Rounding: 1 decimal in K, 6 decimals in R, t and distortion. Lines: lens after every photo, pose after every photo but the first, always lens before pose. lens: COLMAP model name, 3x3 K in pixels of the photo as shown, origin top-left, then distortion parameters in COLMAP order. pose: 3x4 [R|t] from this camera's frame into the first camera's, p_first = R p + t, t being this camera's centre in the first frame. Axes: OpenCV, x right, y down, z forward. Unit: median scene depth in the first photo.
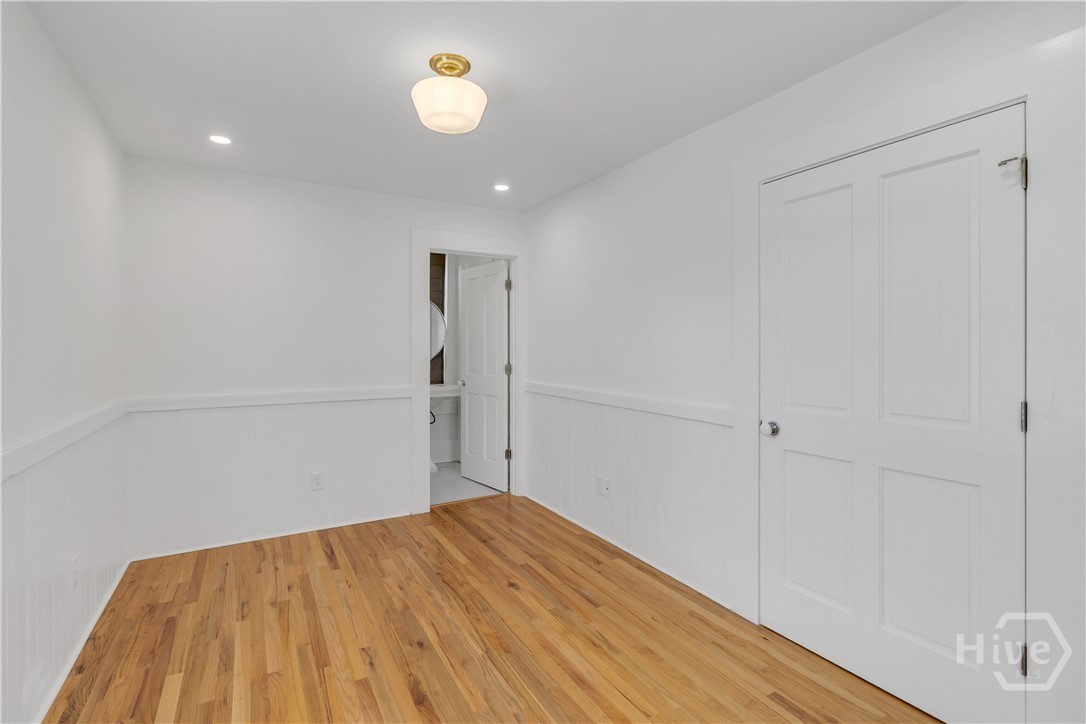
lens RADIAL K [[500.5, 0, 537.2], [0, 500.5, 348.7], [0, 0, 1]] dist [0.001247, -0.000037]
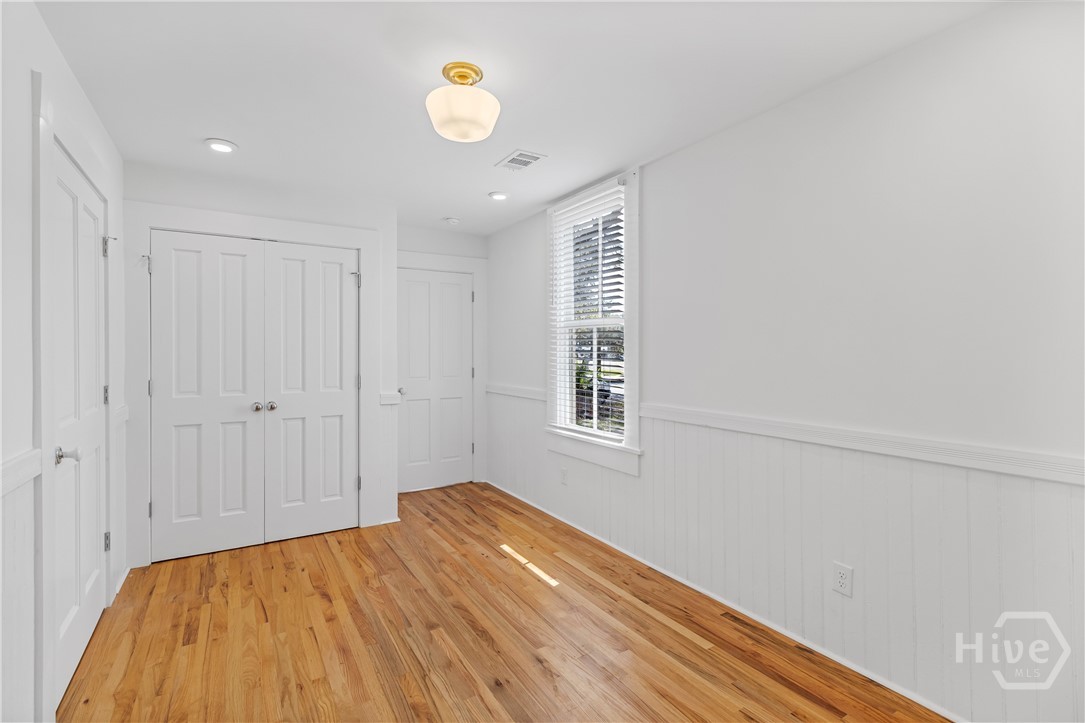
lens RADIAL K [[498.3, 0, 538.7], [0, 498.3, 353.1], [0, 0, 1]] dist [-0.000126, 0.000081]
pose [[-0.999430, -0.001122, -0.033752, -0.295539], [-0.001416, 0.999961, 0.008699, -0.011303], [0.033741, 0.008741, -0.999392, 2.028638]]
